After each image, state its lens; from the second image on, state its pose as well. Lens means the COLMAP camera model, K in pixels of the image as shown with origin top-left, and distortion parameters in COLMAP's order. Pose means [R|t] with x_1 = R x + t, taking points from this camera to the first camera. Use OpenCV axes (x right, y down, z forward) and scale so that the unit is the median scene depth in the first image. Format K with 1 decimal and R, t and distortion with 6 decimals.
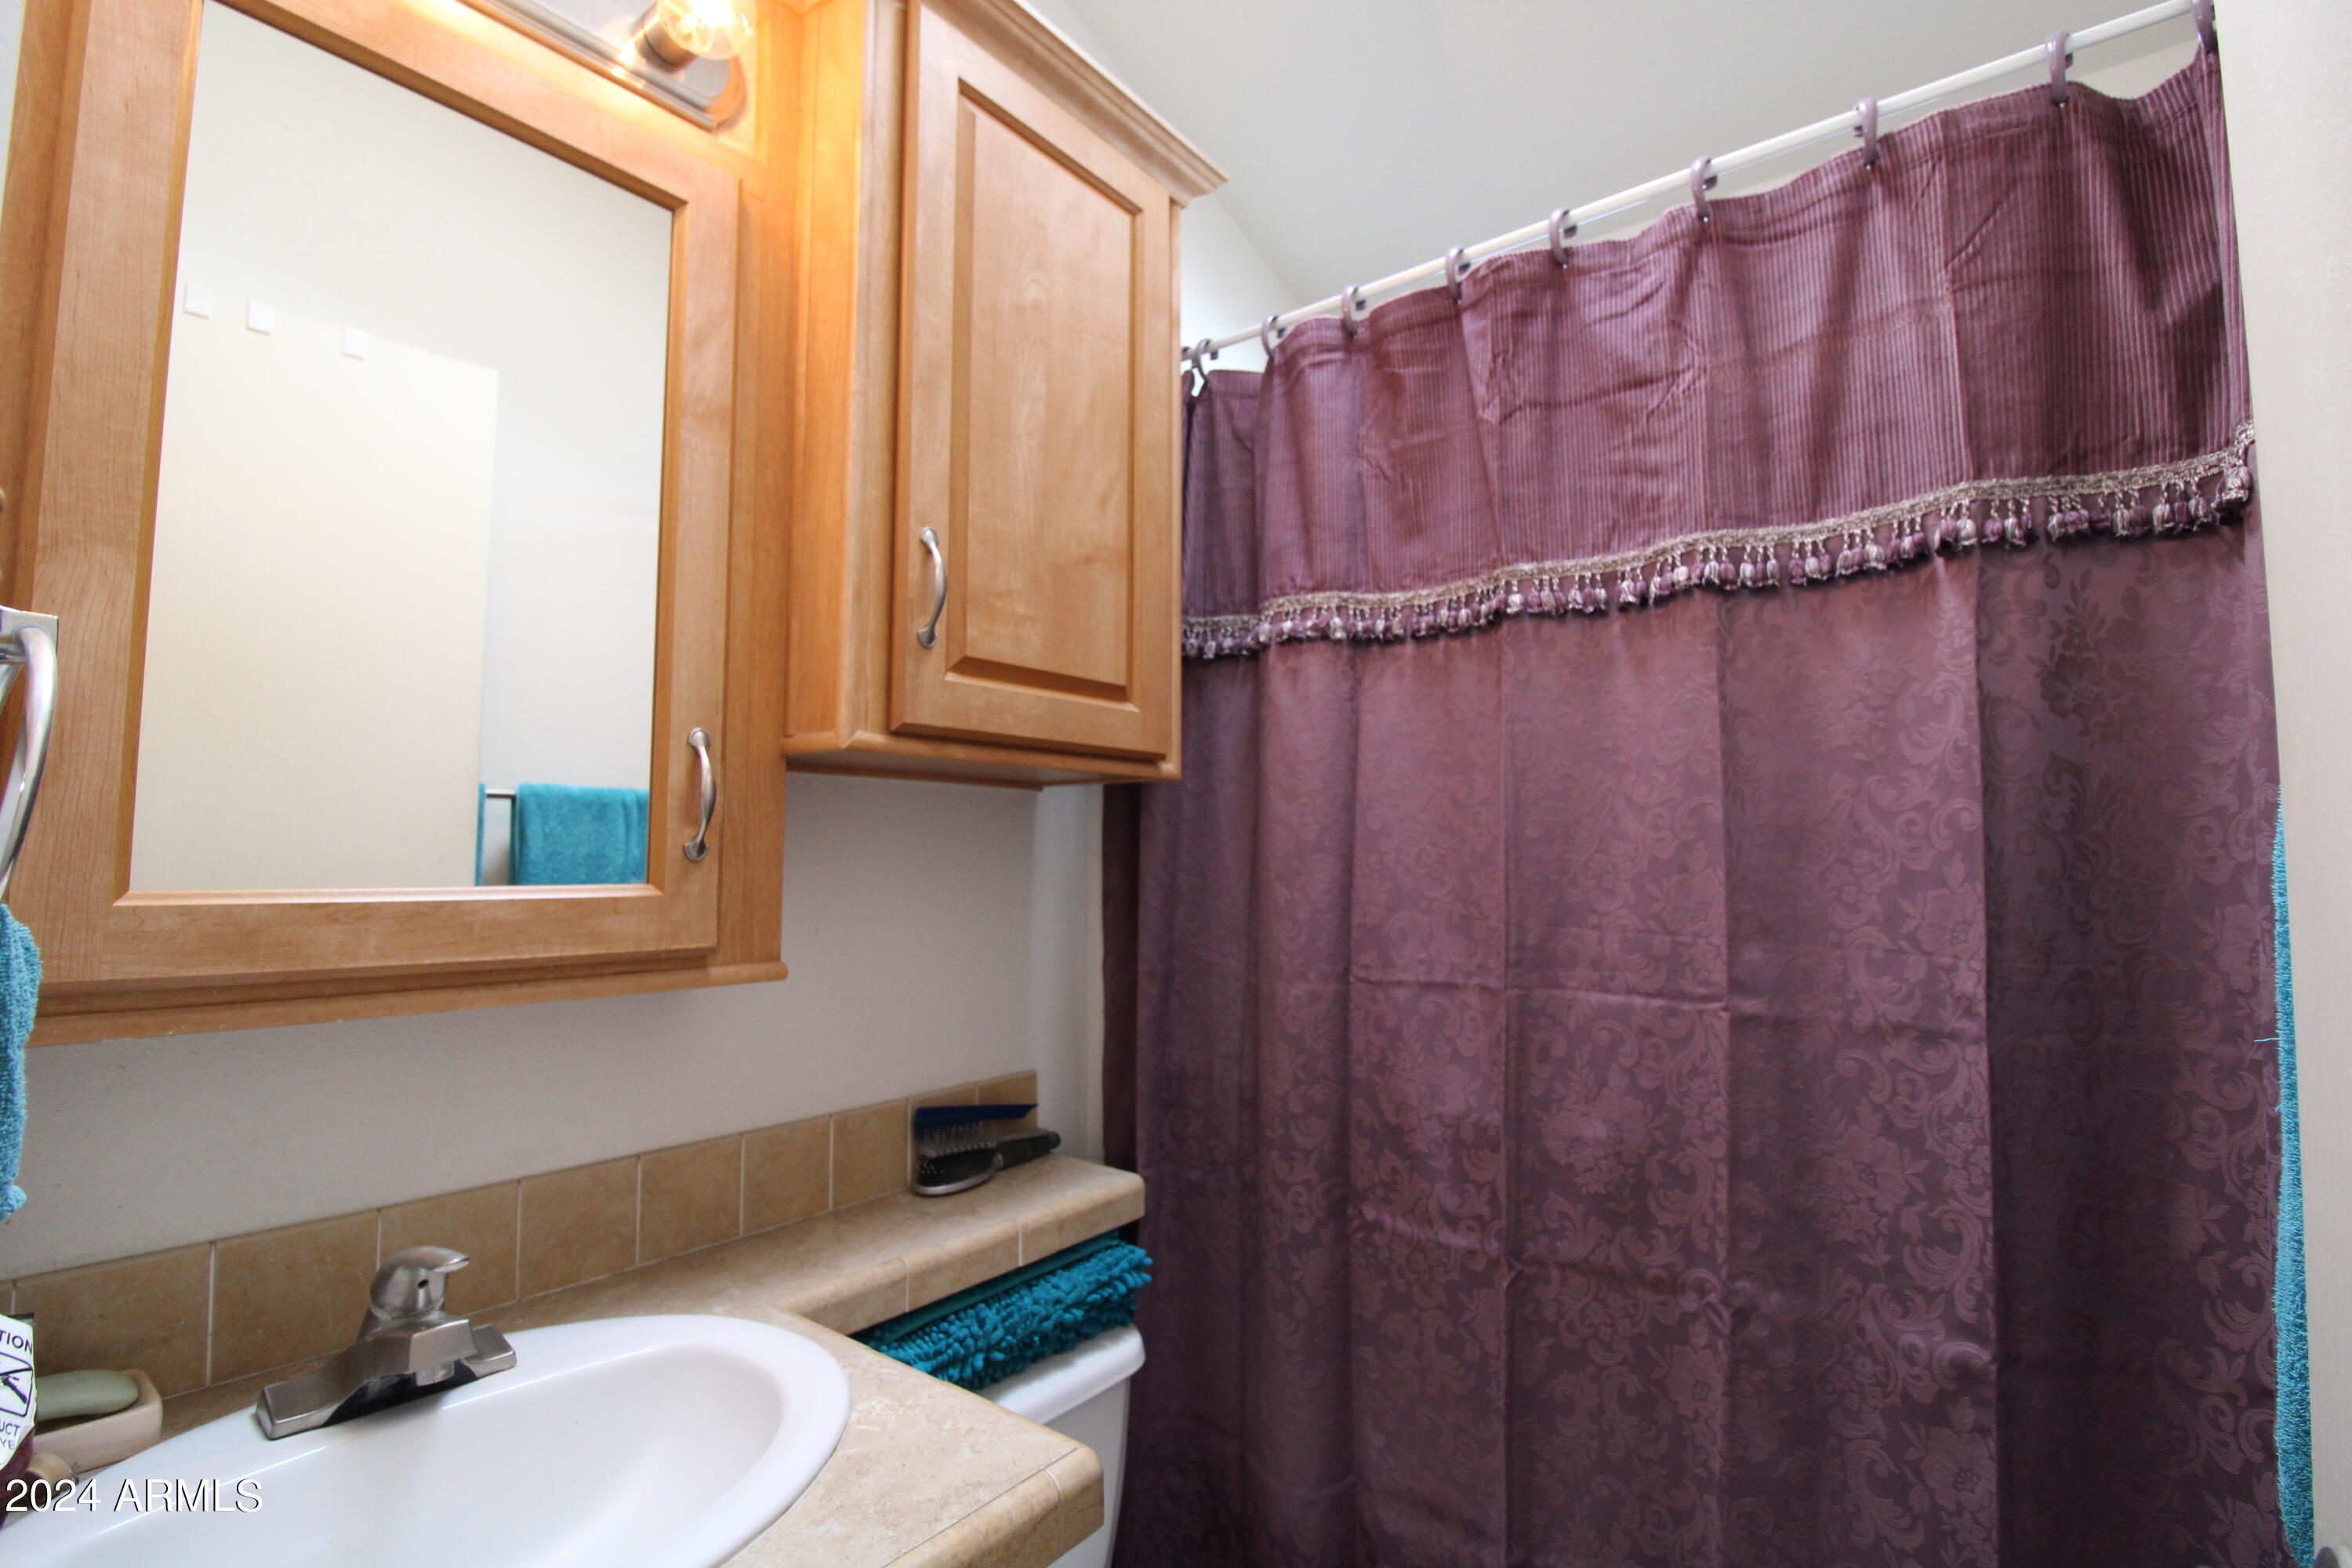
lens RADIAL K [[1073.2, 0, 1185.5], [0, 1073.2, 788.7], [0, 0, 1]] dist [-0.000900, -0.013076]
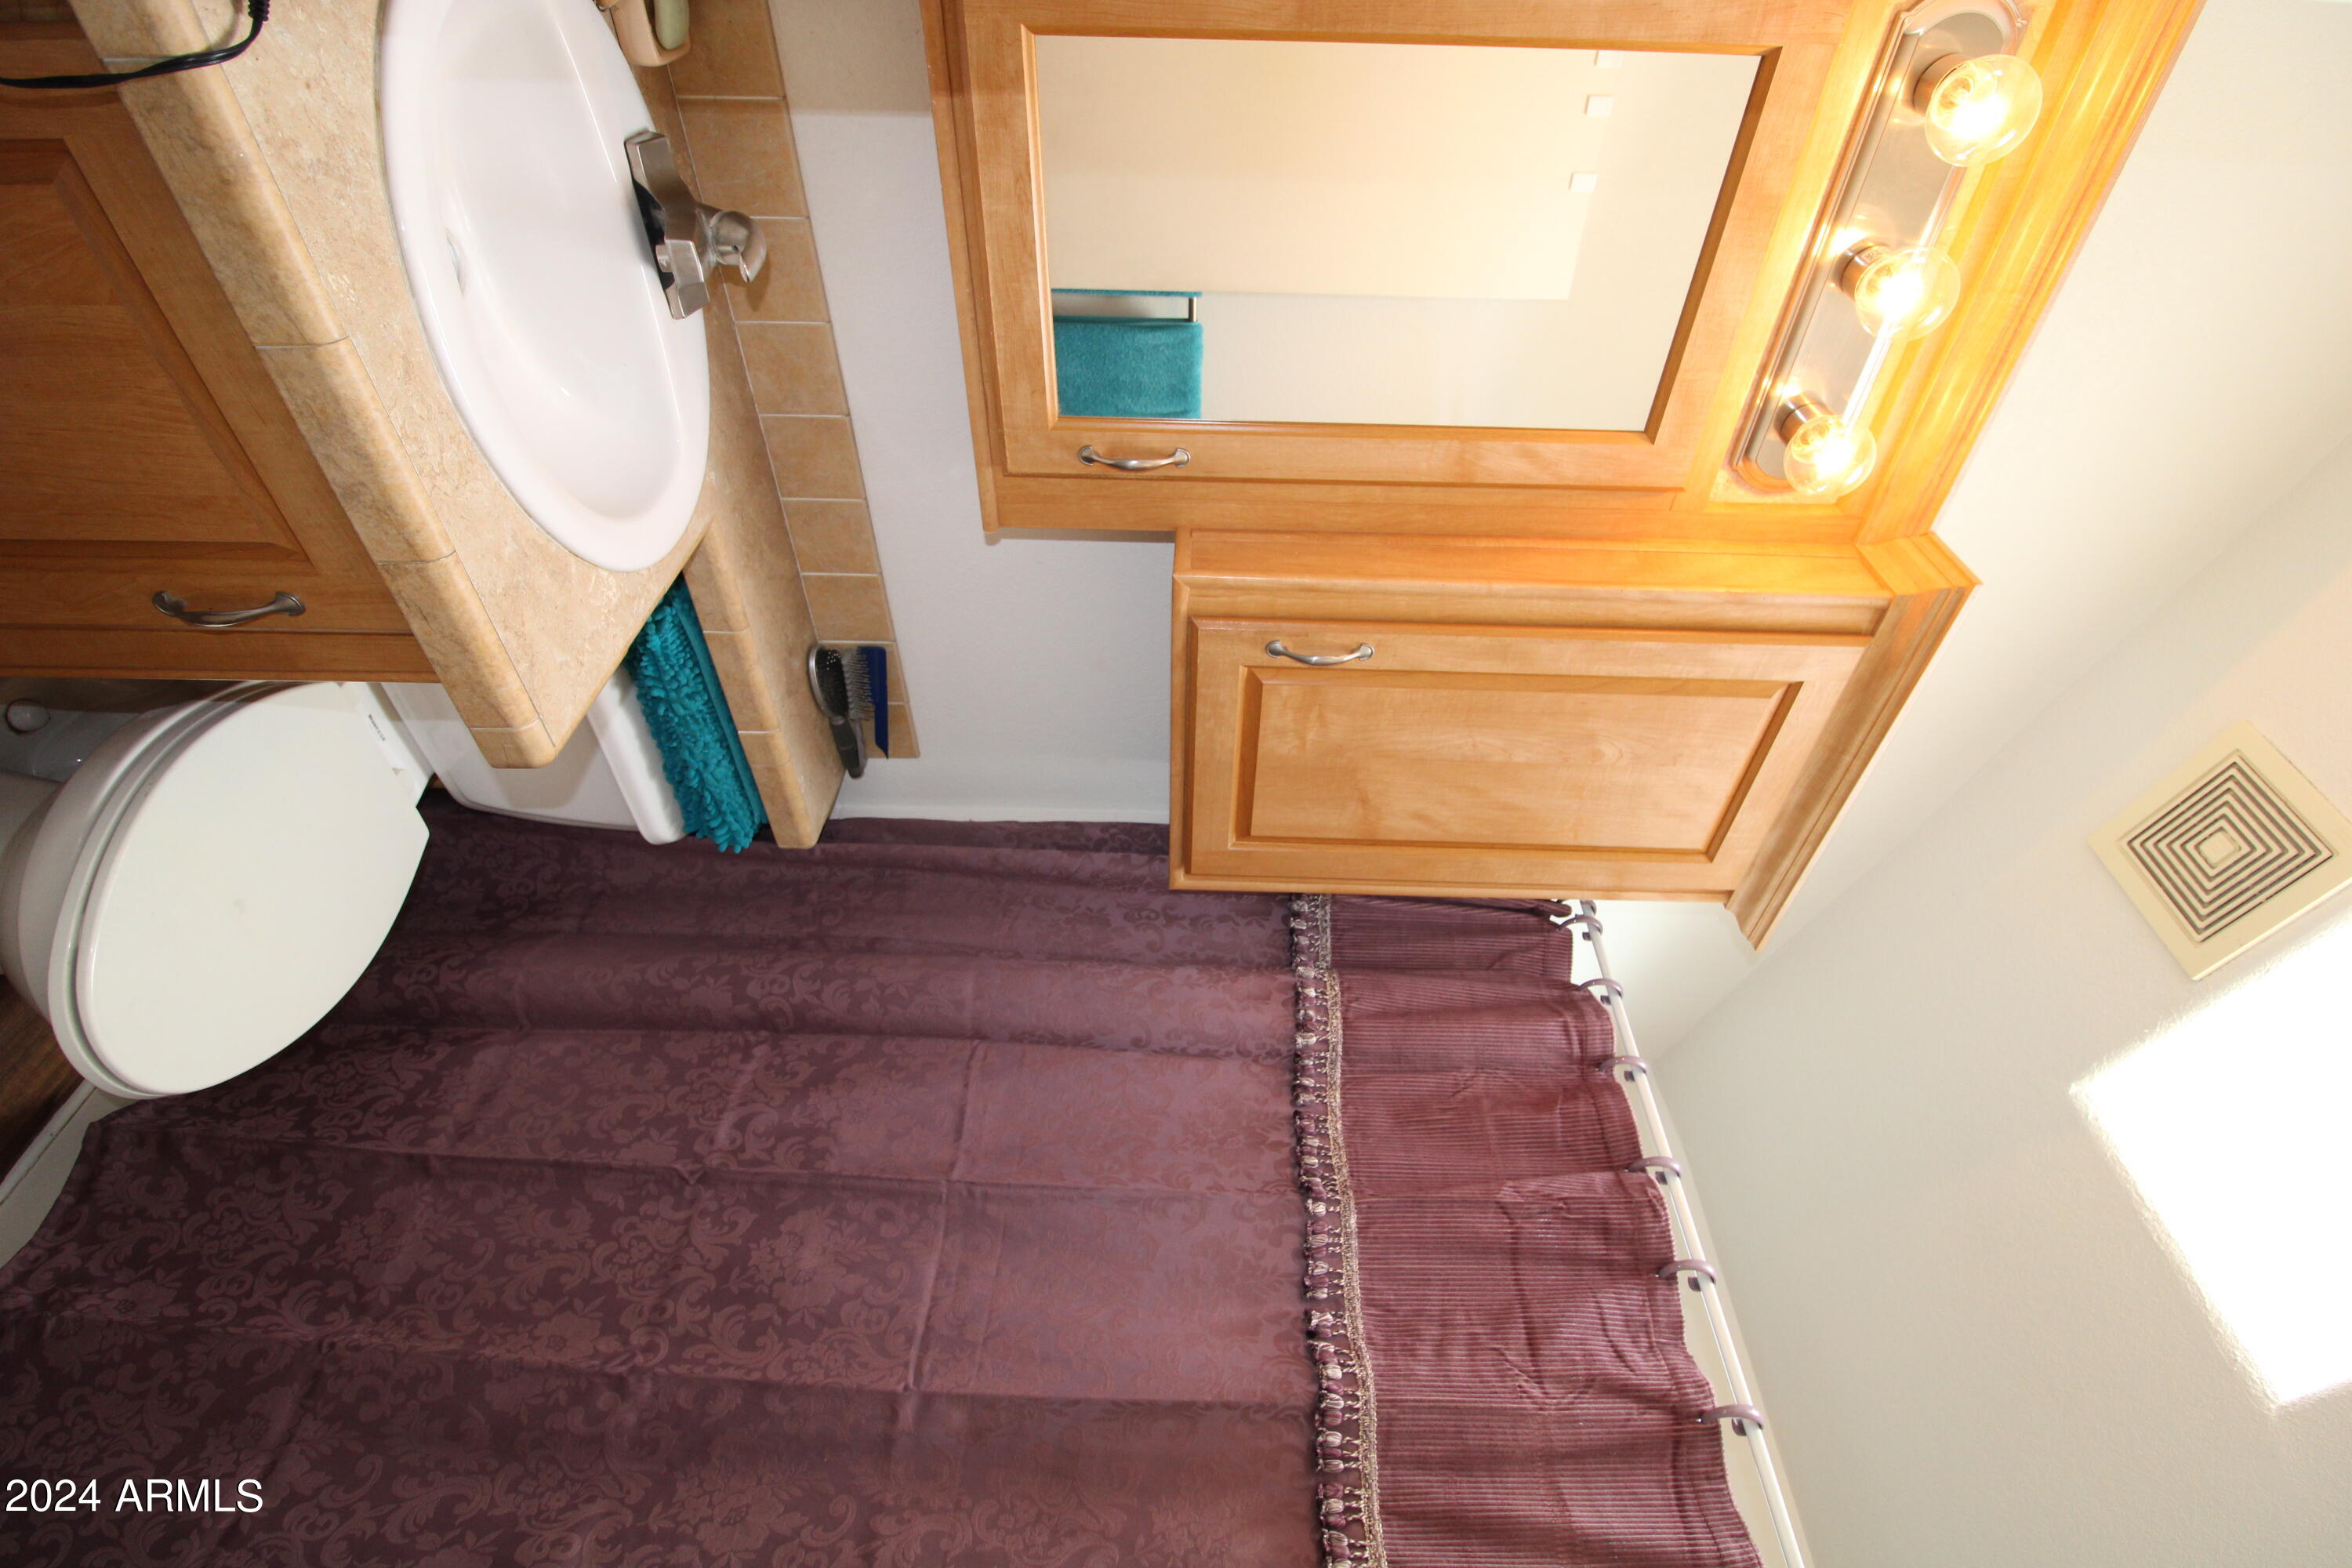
lens RADIAL K [[1073.2, 0, 1185.5], [0, 1073.2, 788.7], [0, 0, 1]] dist [-0.000900, -0.013076]
pose [[-0.025091, 0.987566, -0.155187, 0.074956], [-0.997430, -0.014311, 0.070201, -0.117215], [0.067107, 0.156549, 0.985388, -0.088175]]
